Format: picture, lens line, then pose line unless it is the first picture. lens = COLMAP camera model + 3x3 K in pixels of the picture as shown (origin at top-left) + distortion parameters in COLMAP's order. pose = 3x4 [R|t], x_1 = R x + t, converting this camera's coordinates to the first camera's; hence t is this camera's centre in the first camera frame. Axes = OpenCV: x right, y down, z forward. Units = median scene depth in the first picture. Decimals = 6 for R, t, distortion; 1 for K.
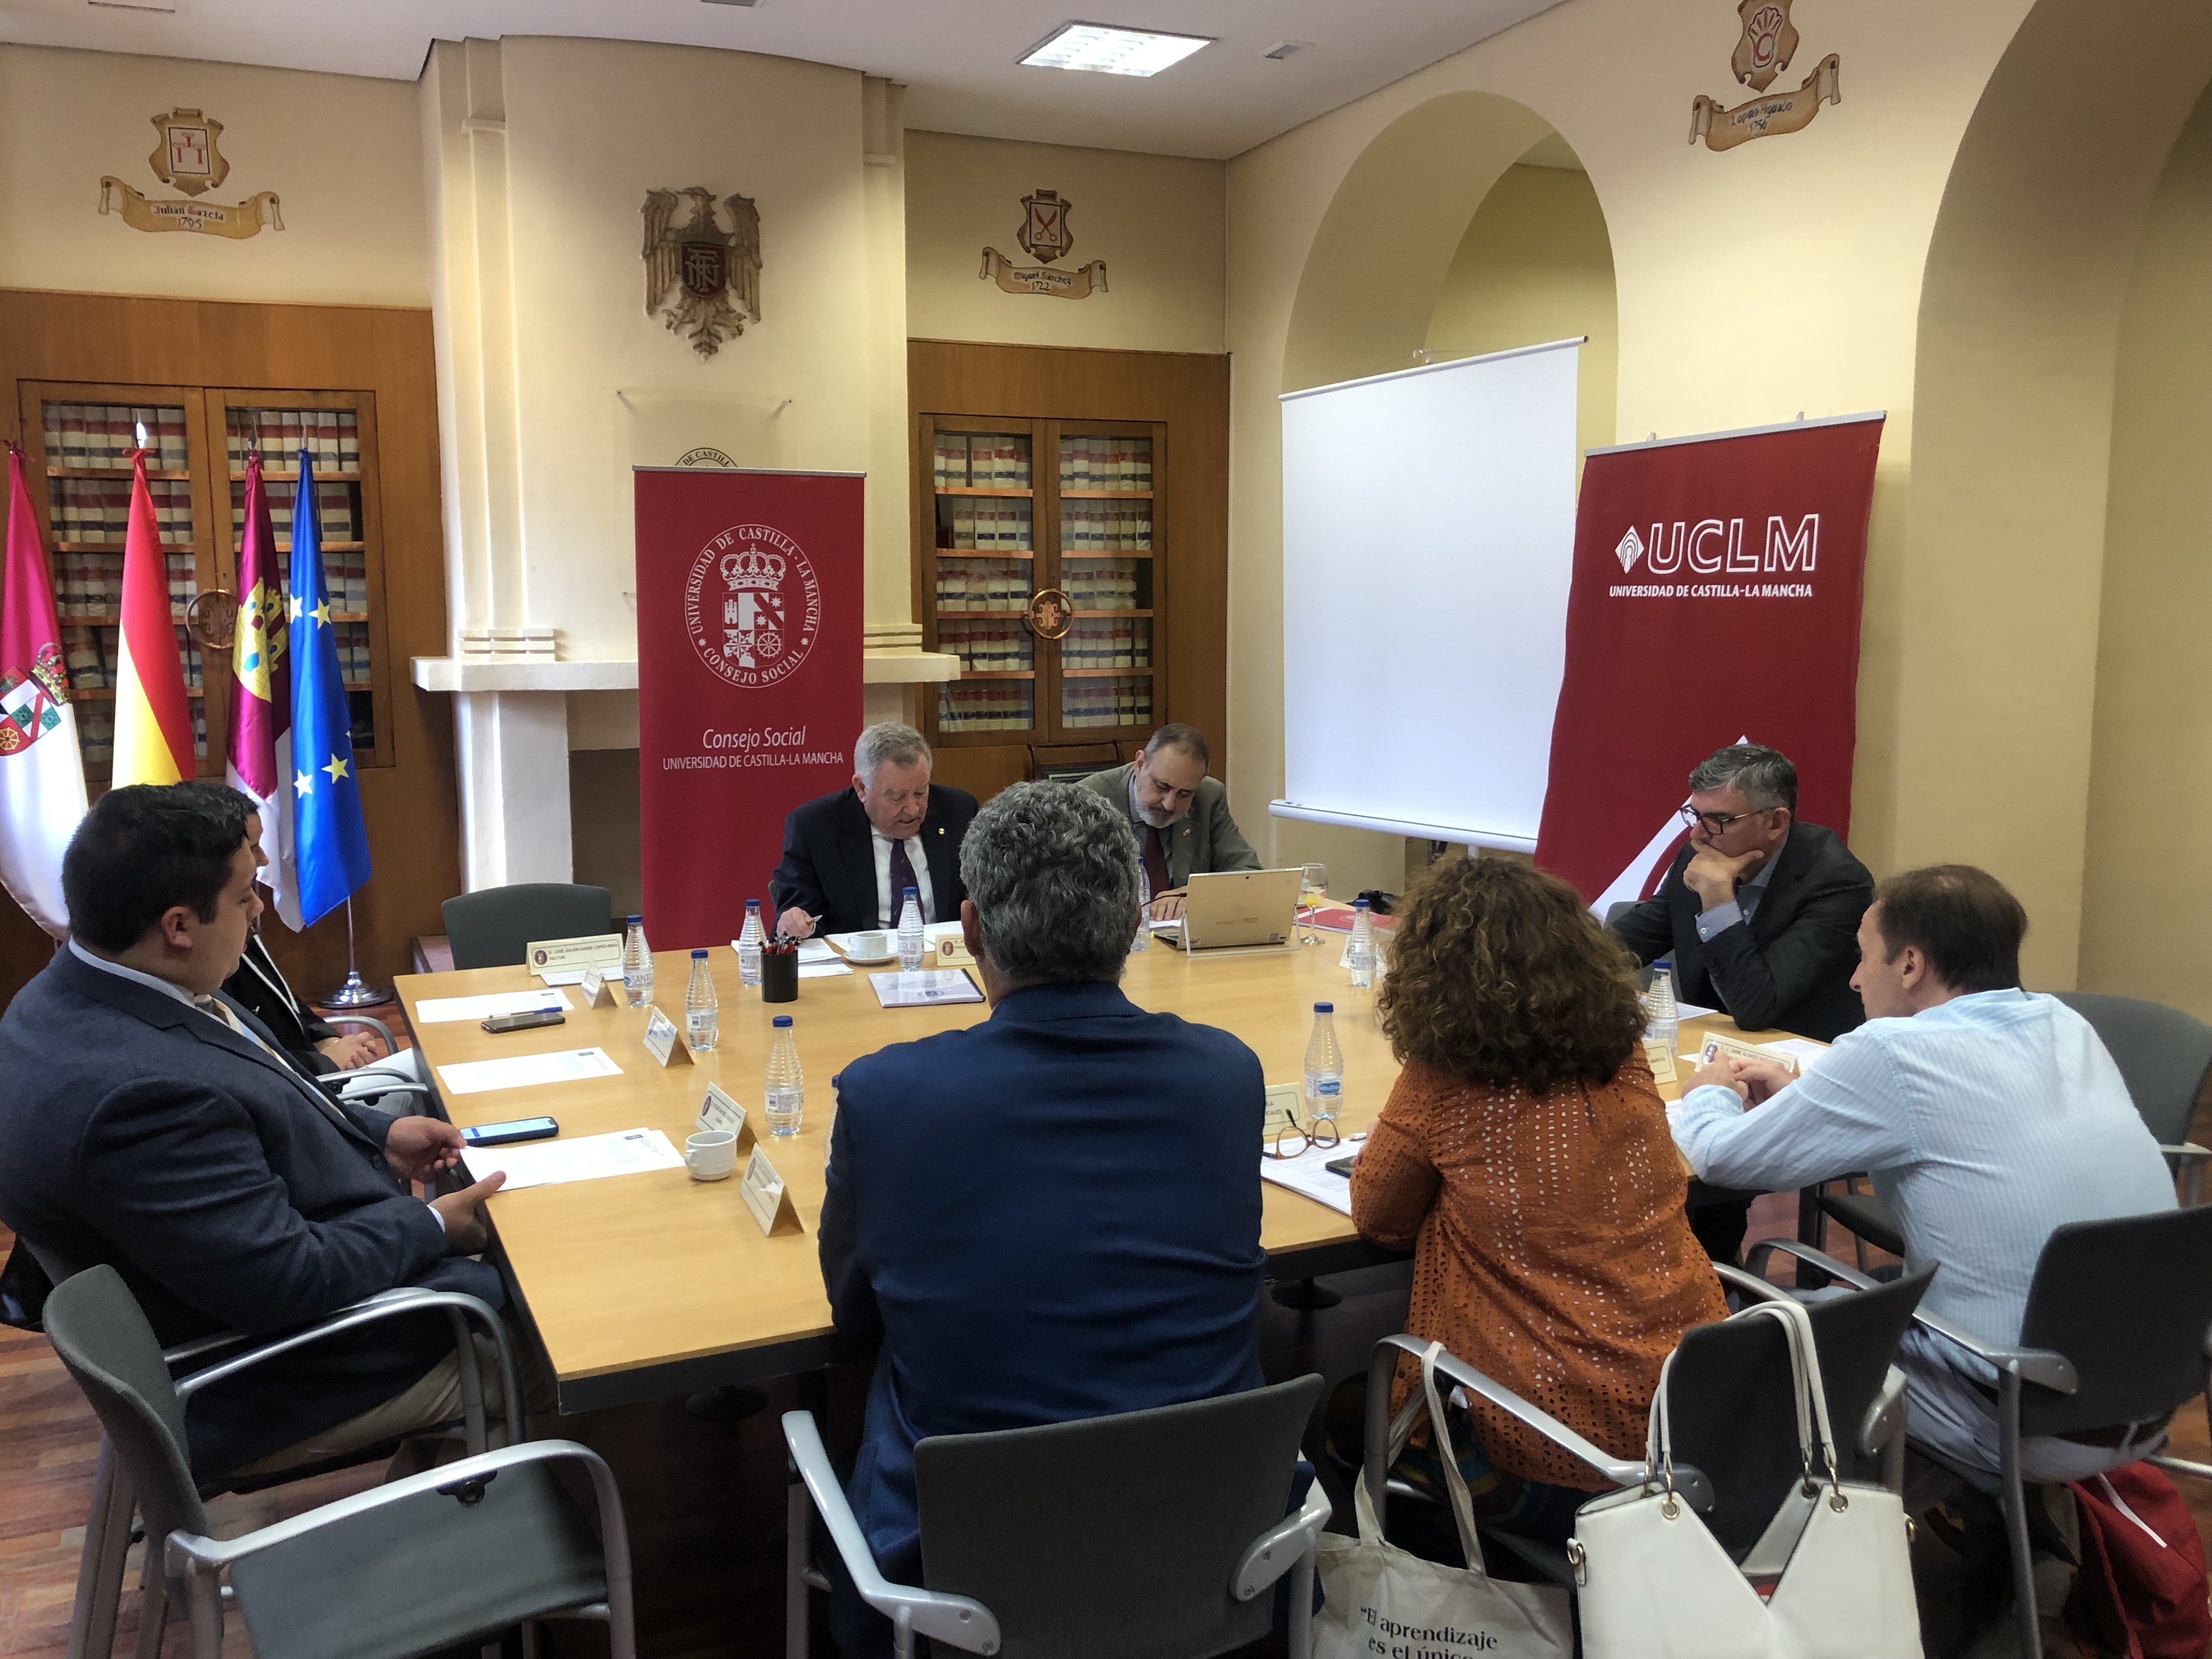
lens RADIAL K [[1854.0, 0, 1085.4], [0, 1854.0, 817.8], [0, 0, 1]] dist [0.067088, -0.100057]
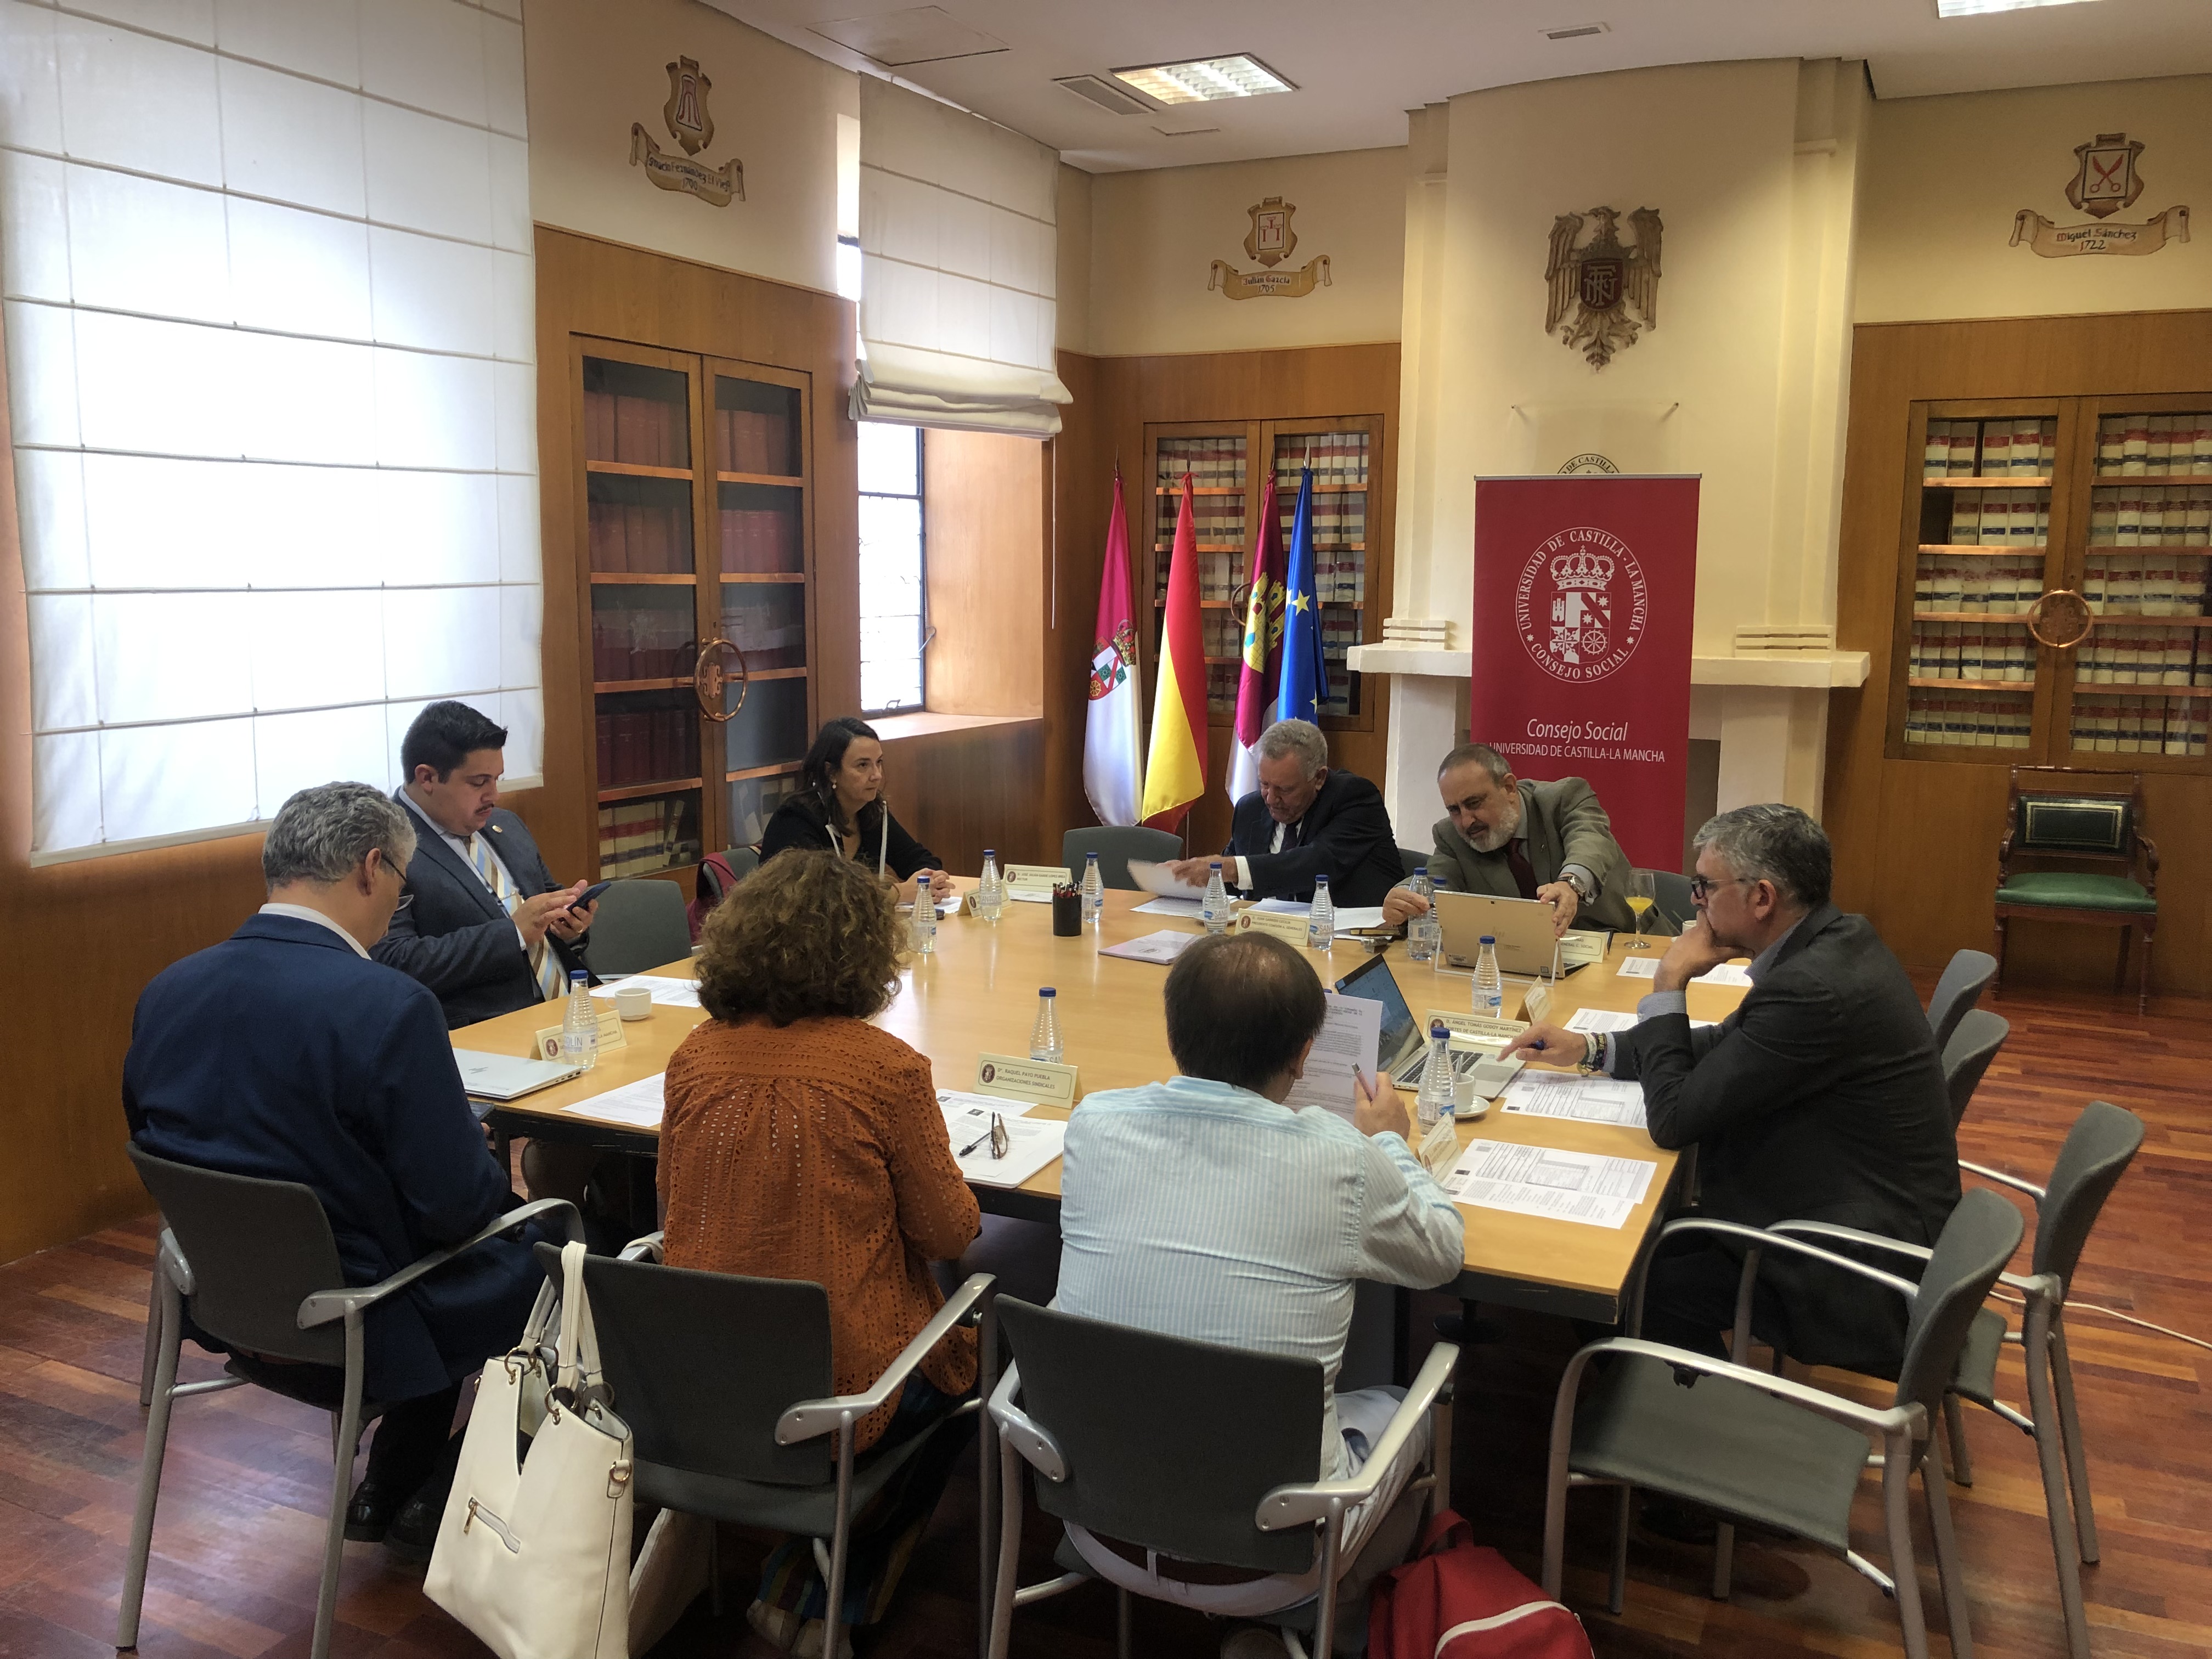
lens RADIAL K [[1832.9, 0, 1106.0], [0, 1832.9, 829.5], [0, 0, 1]] dist [0.005144, 0.009270]
pose [[0.664273, 0.116773, -0.738313, 0.406981], [-0.100569, 0.992704, 0.066524, -0.028783], [0.740694, 0.030061, 0.671170, 0.105916]]
